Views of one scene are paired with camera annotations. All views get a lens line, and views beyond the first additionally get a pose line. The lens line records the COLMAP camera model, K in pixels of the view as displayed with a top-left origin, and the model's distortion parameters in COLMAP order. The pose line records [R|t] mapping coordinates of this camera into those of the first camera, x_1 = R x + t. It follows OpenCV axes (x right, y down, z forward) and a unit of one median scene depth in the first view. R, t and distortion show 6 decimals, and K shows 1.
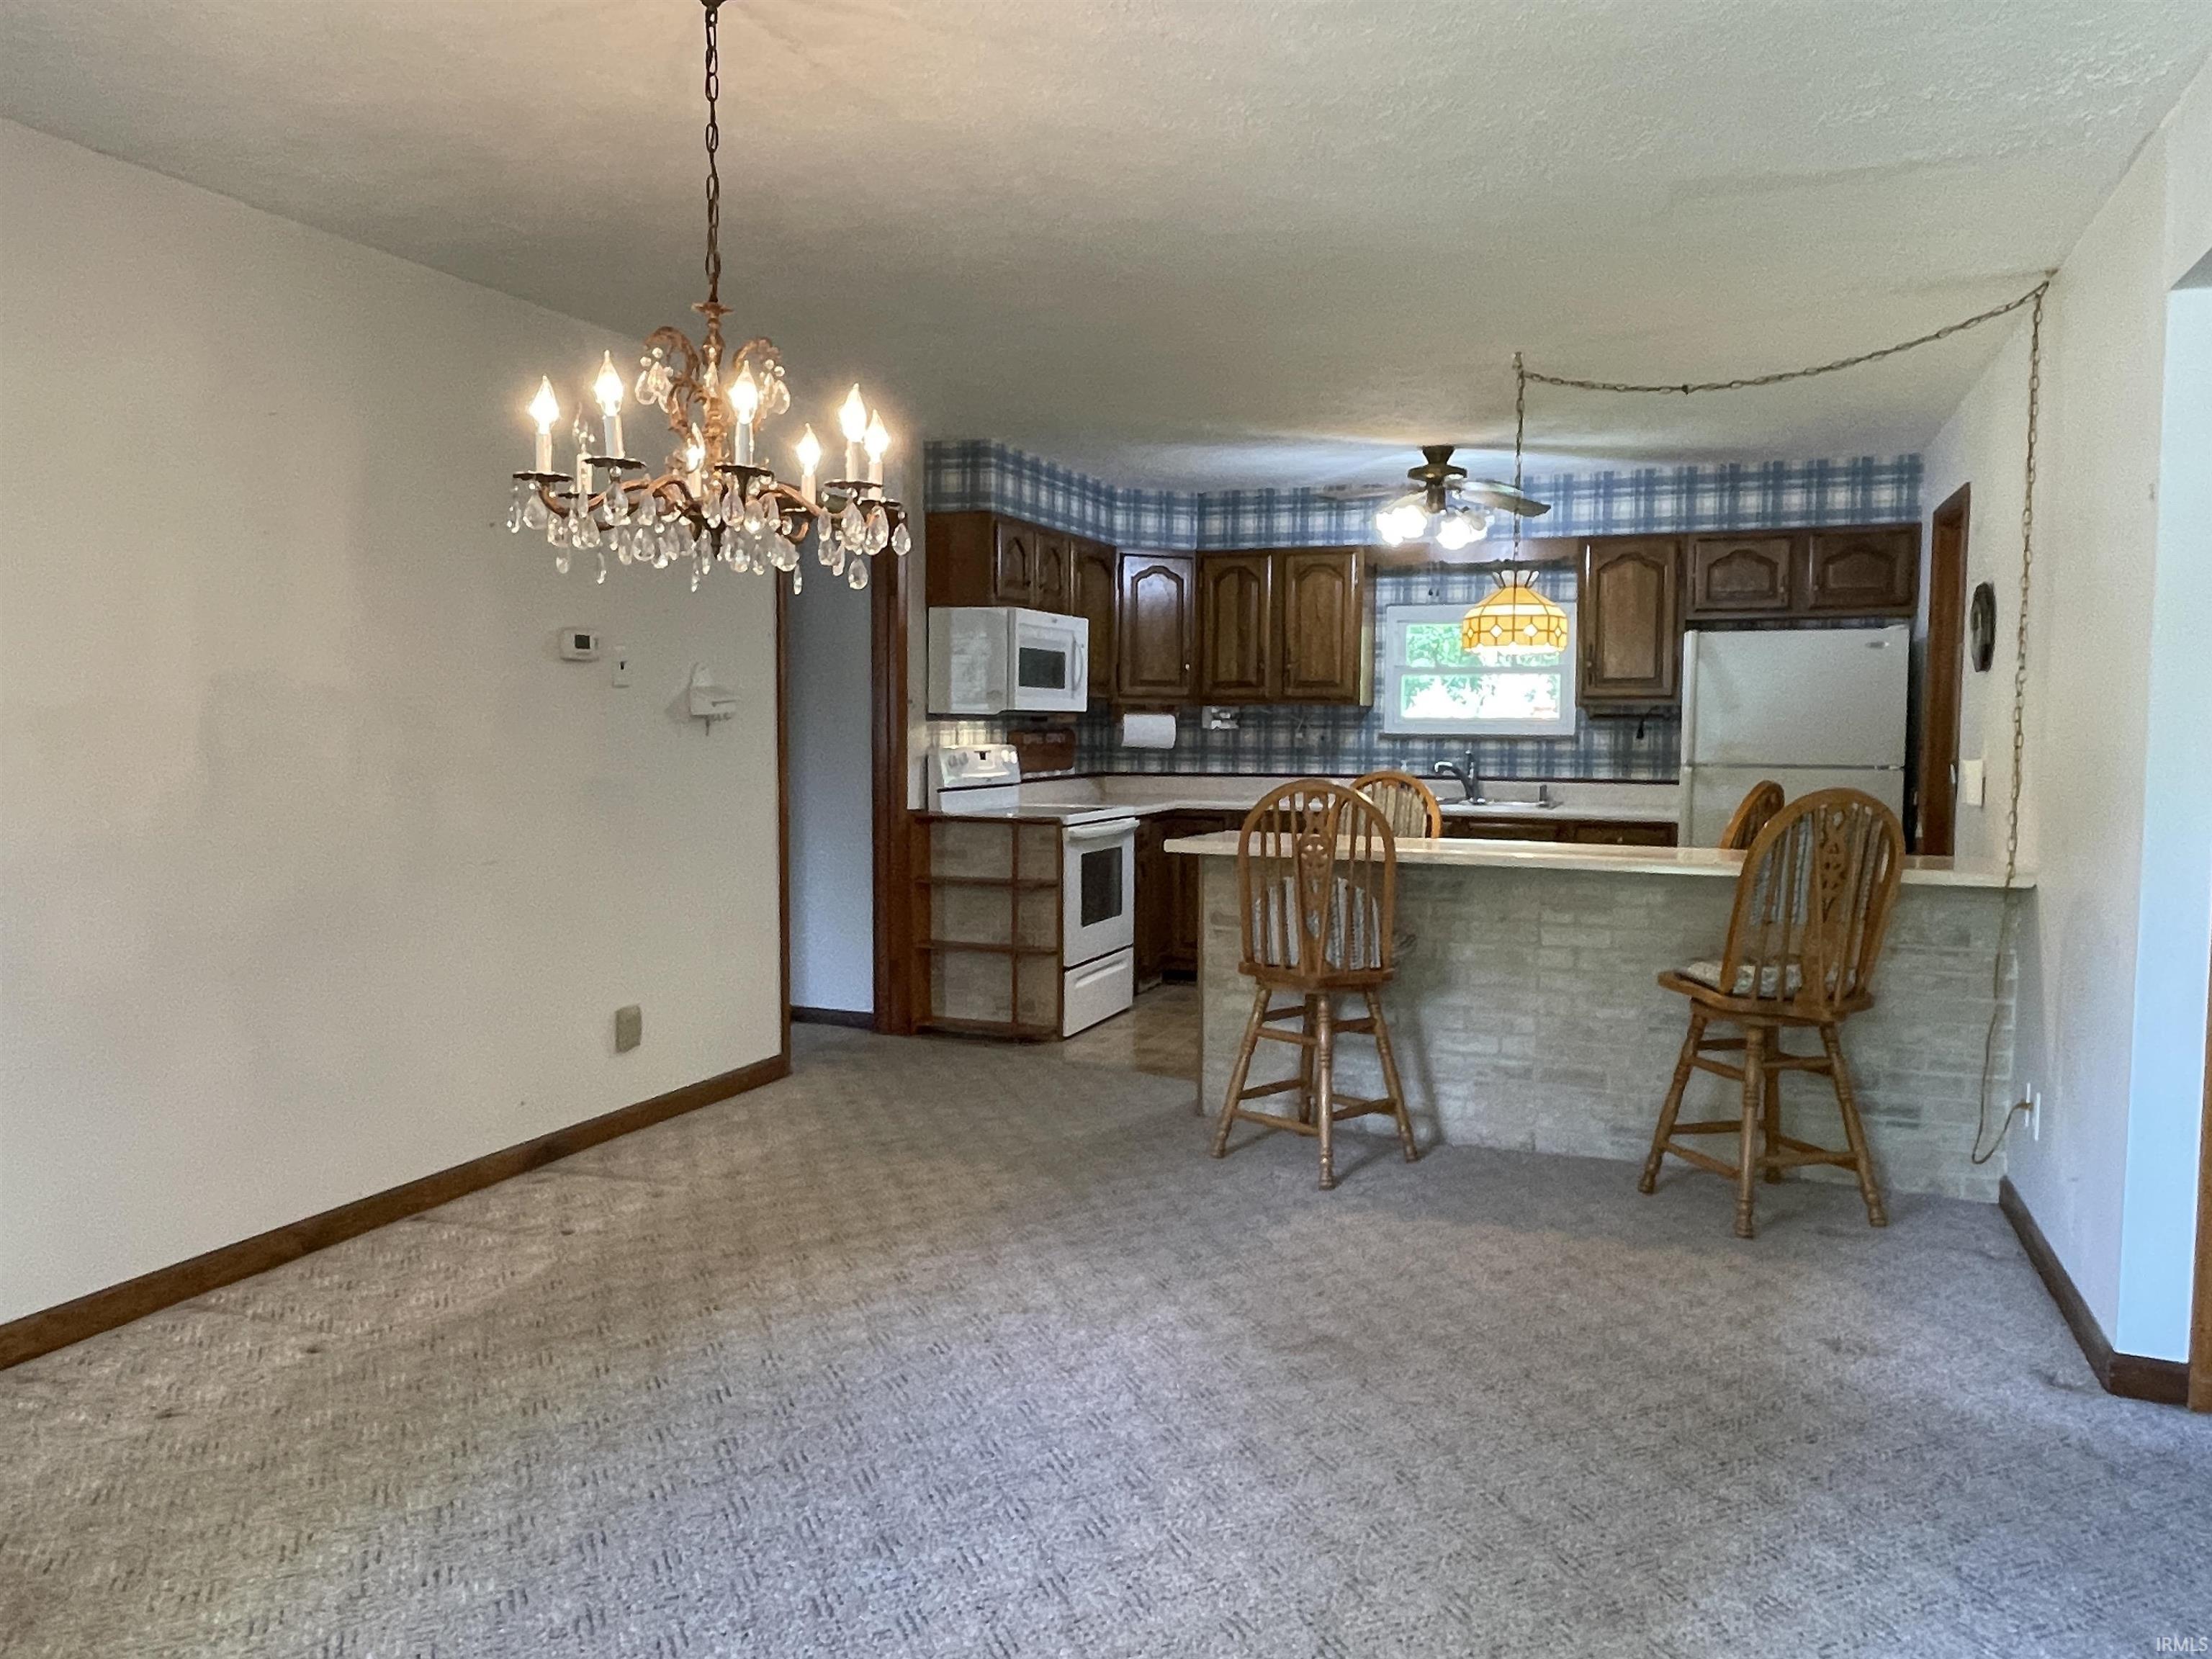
lens RADIAL K [[1584.0, 0, 1107.2], [0, 1584.0, 835.0], [0, 0, 1]] dist [0.030422, -0.006617]
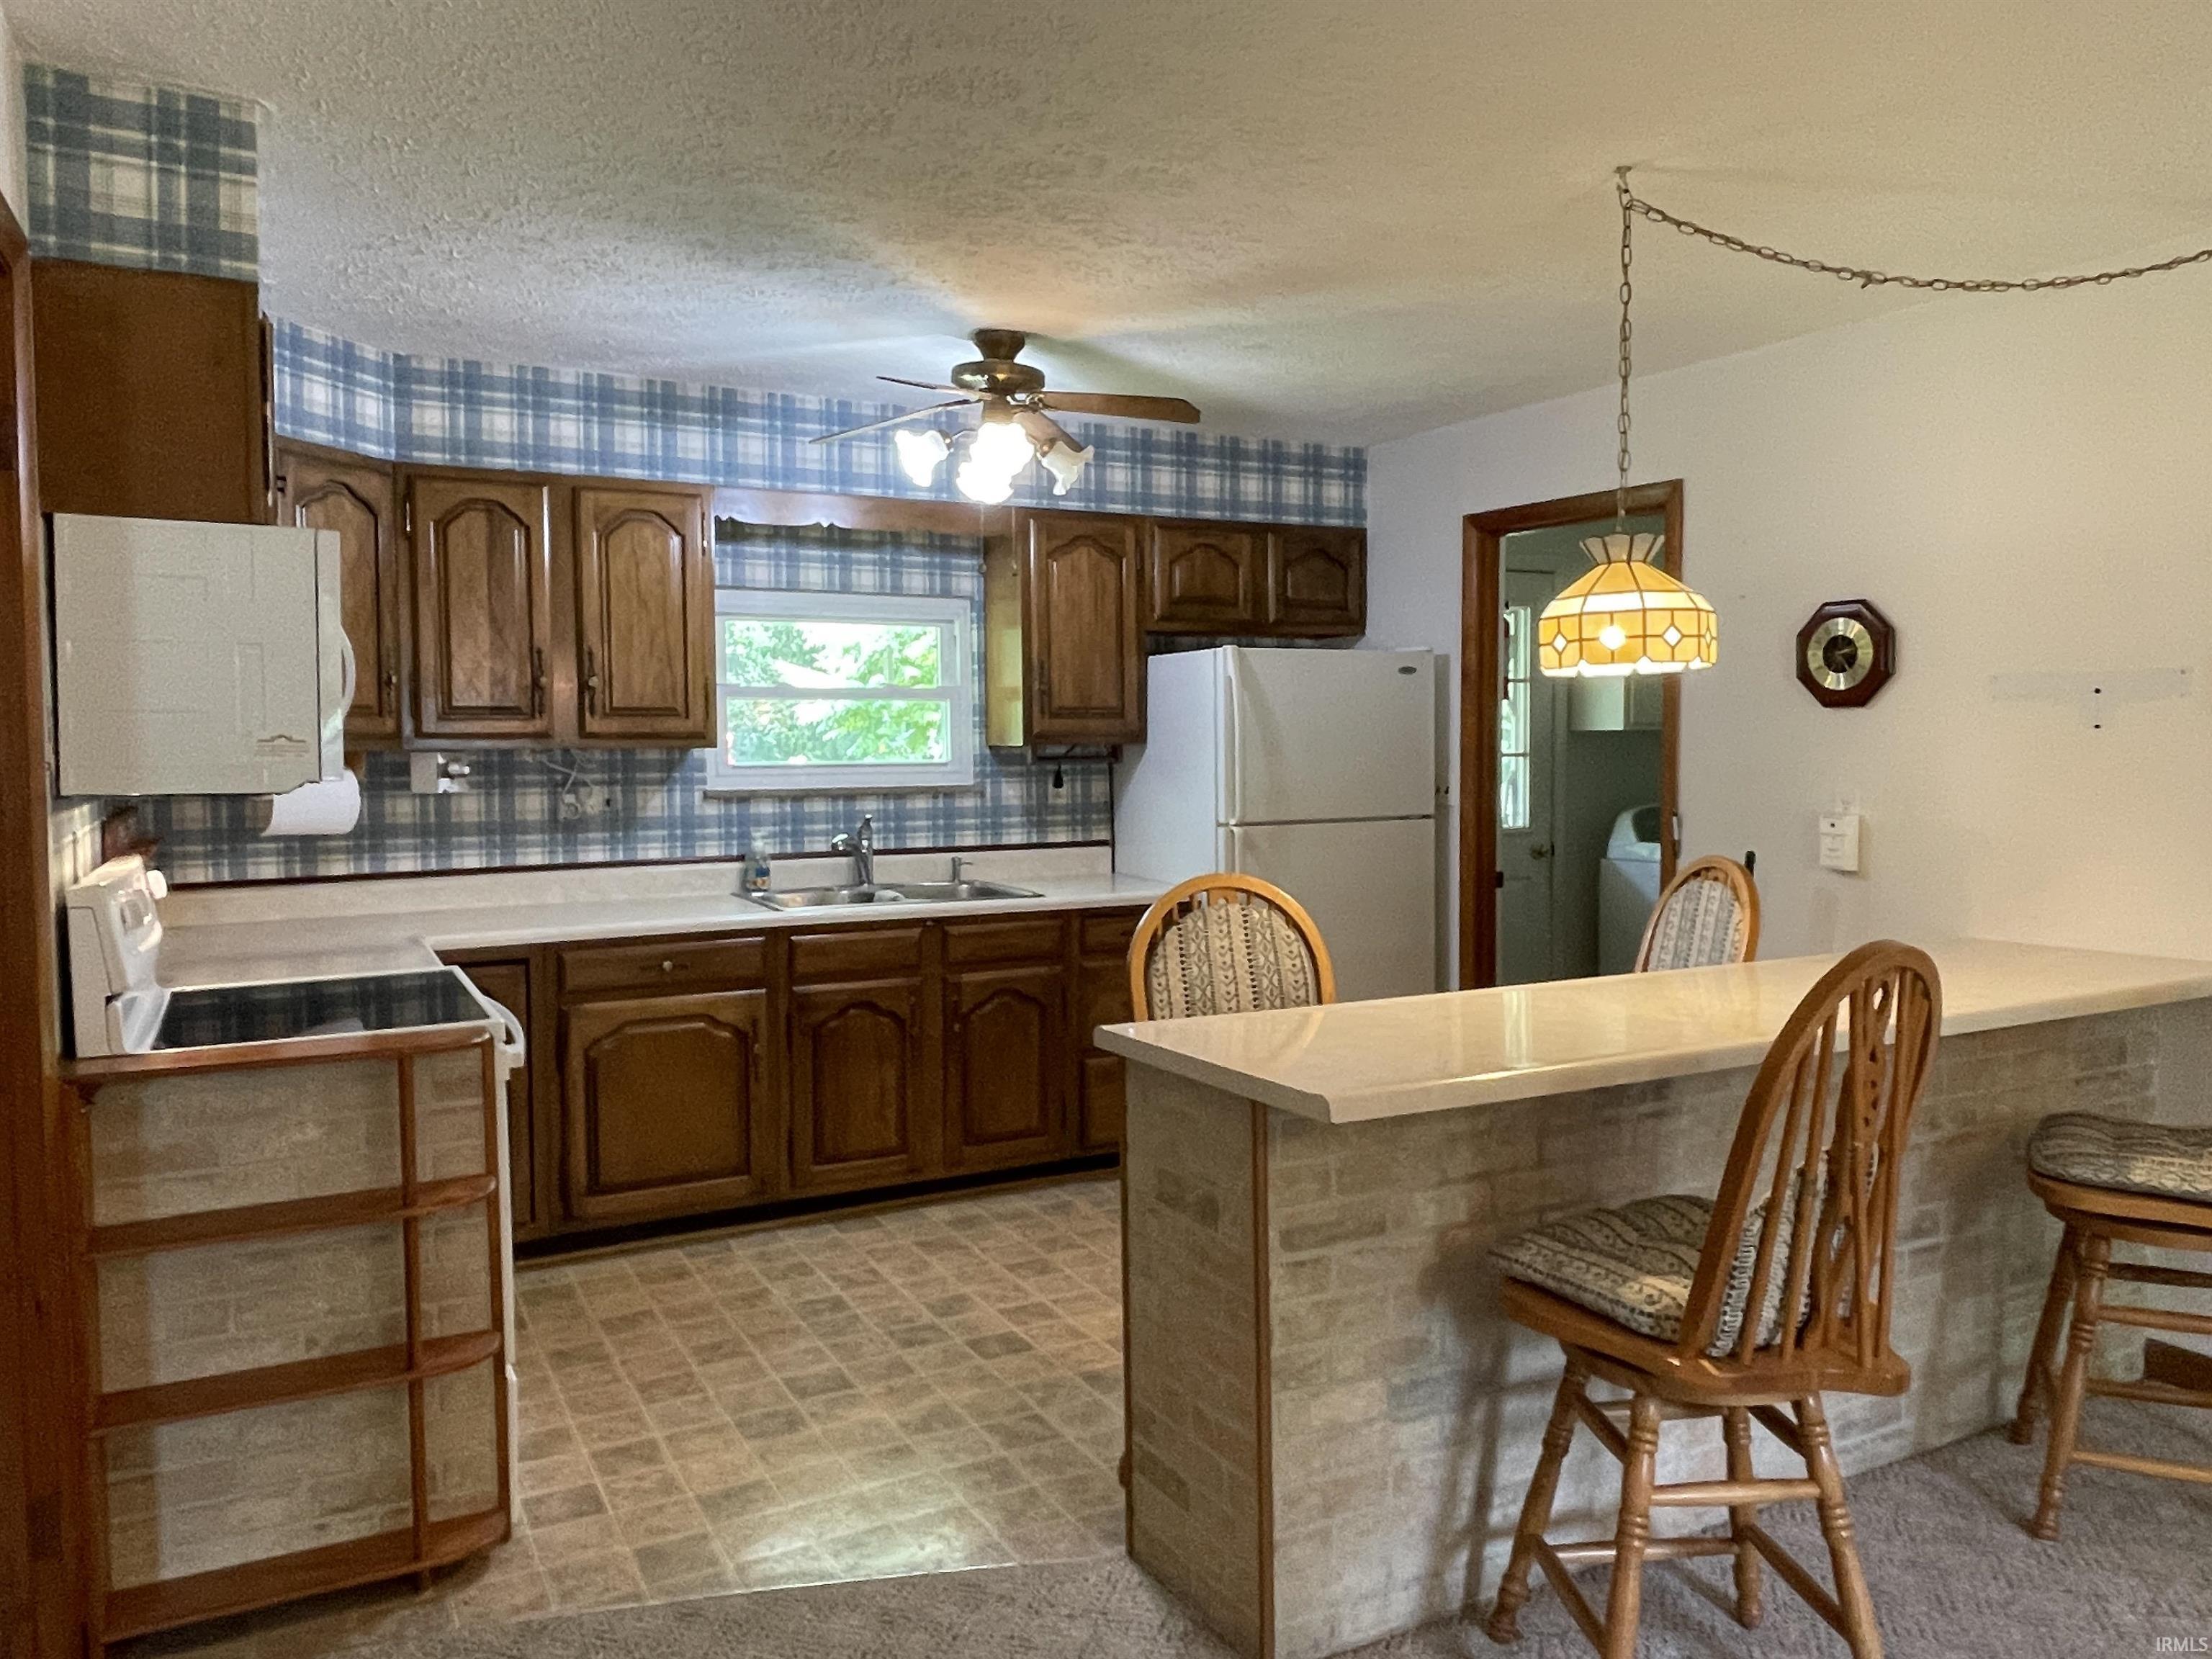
lens RADIAL K [[1584.0, 0, 1100.9], [0, 1584.0, 816.4], [0, 0, 1]] dist [0.030422, -0.006617]
pose [[0.647664, -0.049675, 0.760305, -0.210808], [0.065624, 0.997801, 0.009291, -0.051602], [-0.759095, 0.043877, 0.649500, 0.494195]]
